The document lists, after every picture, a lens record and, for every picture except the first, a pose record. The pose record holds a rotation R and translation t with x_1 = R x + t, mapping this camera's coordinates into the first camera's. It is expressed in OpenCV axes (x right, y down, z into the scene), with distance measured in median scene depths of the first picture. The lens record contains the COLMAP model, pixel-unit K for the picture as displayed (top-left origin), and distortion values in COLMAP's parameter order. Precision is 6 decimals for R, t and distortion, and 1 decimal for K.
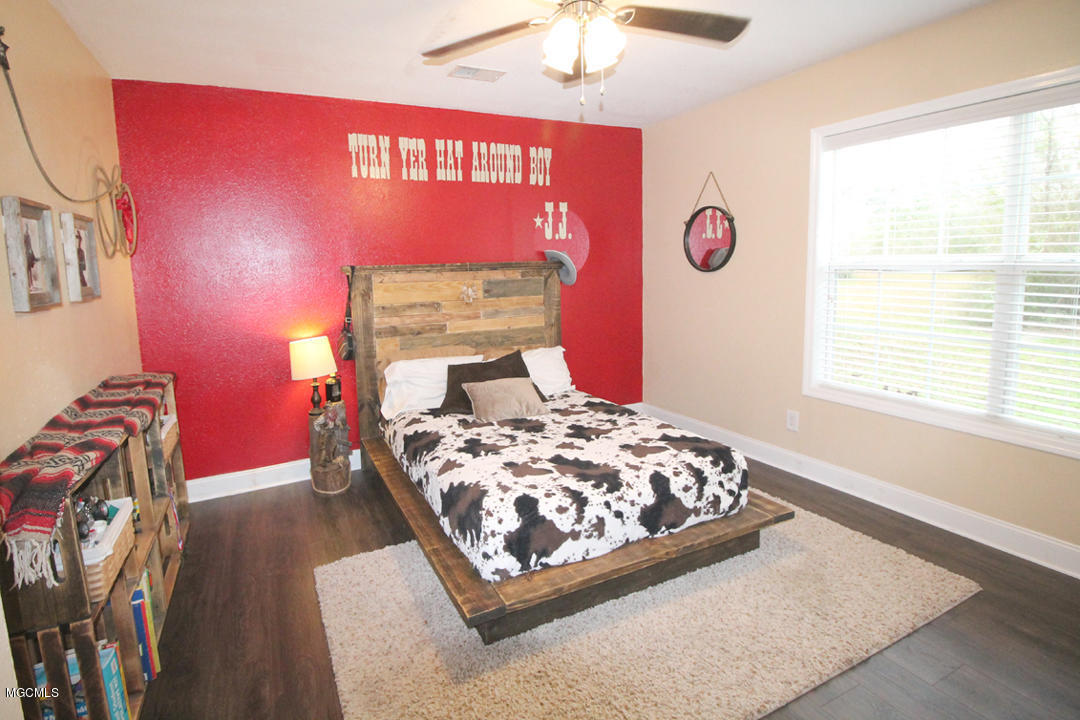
lens RADIAL K [[535.3, 0, 515.5], [0, 535.3, 325.0], [0, 0, 1]] dist [-0.003264, -0.000325]
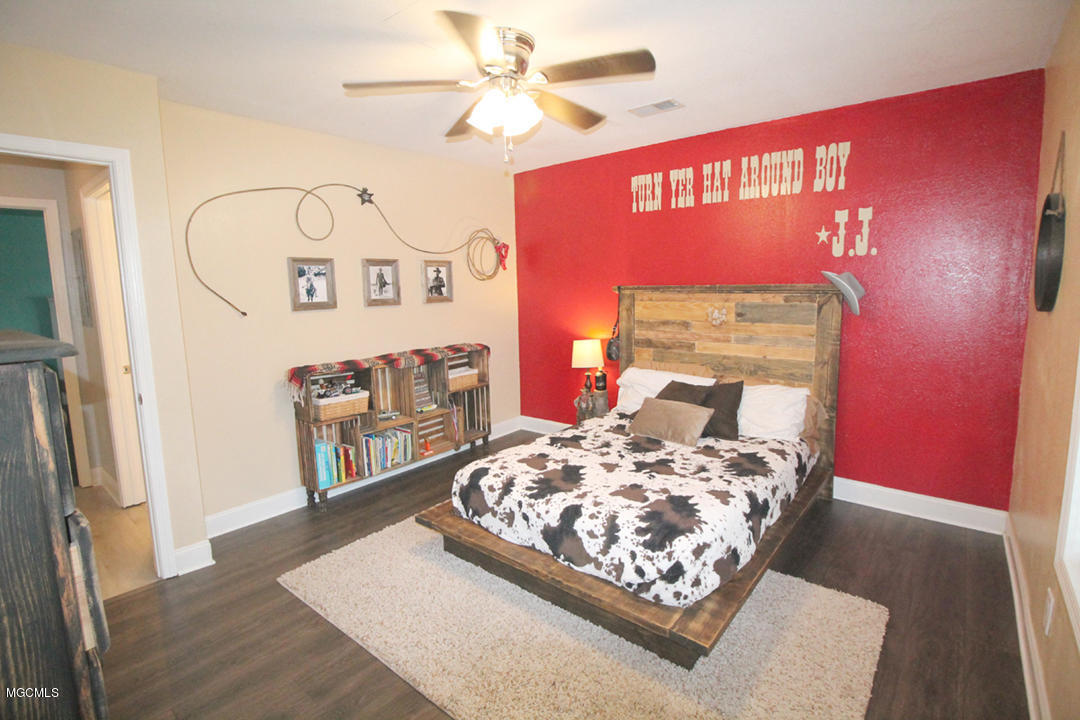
lens RADIAL K [[506.9, 0, 546.5], [0, 506.9, 347.2], [0, 0, 1]] dist [-0.021773, -0.000317]
pose [[0.420957, 0.132183, -0.897398, 0.660551], [-0.099475, 0.990086, 0.099173, -0.065673], [0.901610, 0.047521, 0.429932, 0.332217]]
